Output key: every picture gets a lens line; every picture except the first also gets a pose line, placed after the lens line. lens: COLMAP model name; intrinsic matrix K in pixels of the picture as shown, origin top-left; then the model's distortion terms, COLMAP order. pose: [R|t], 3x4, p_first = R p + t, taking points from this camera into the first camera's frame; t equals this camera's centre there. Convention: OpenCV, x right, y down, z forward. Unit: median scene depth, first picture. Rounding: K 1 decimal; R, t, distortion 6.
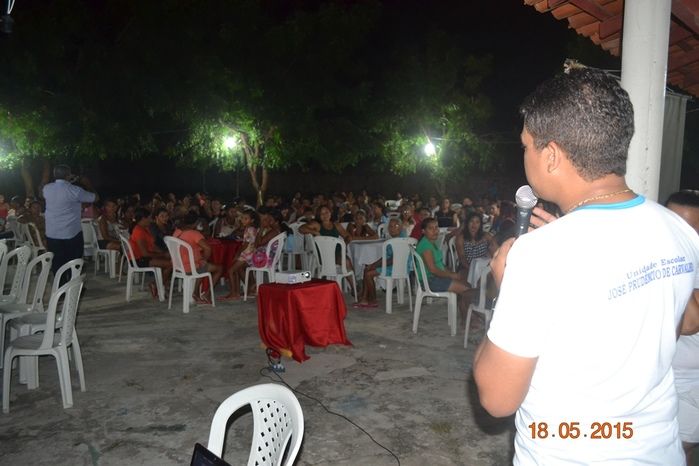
lens RADIAL K [[558.3, 0, 349.2], [0, 558.3, 233.2], [0, 0, 1]] dist [-0.000746, -0.000088]
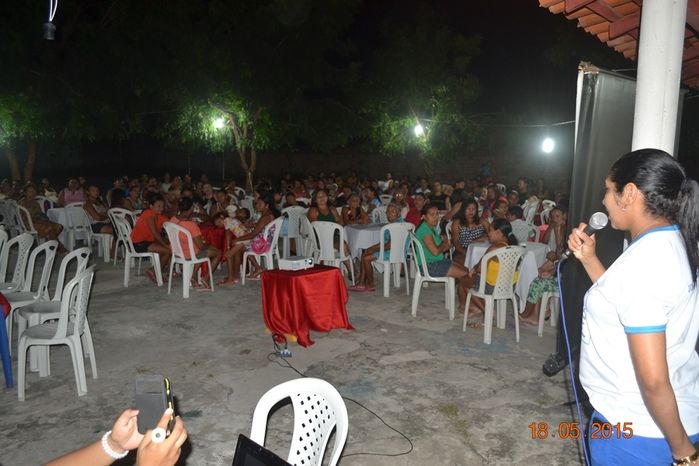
lens RADIAL K [[559.3, 0, 348.8], [0, 559.3, 233.2], [0, 0, 1]] dist [0.000283, 0.001686]
pose [[0.999562, -0.003514, 0.029389, -0.024404], [0.002361, 0.999229, 0.039188, -0.011652], [-0.029504, -0.039102, 0.998800, -0.013067]]
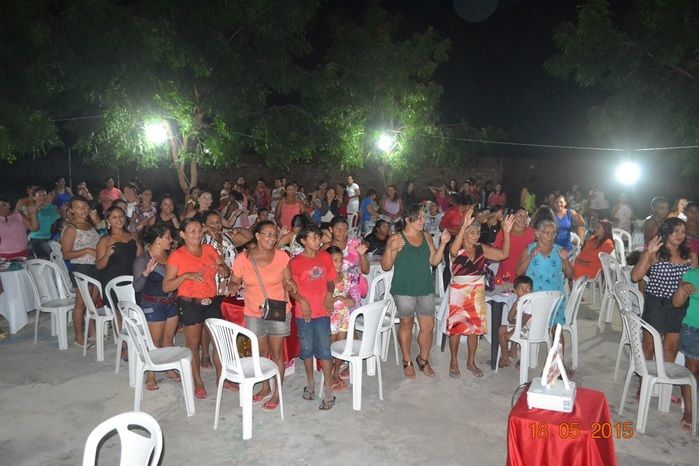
lens RADIAL K [[558.3, 0, 349.2], [0, 558.3, 233.2], [0, 0, 1]] dist [-0.000746, -0.000088]
pose [[0.961033, -0.033757, 0.274365, -0.345557], [0.023278, 0.998873, 0.041362, -0.095813], [-0.275452, -0.033364, 0.960736, 0.332291]]
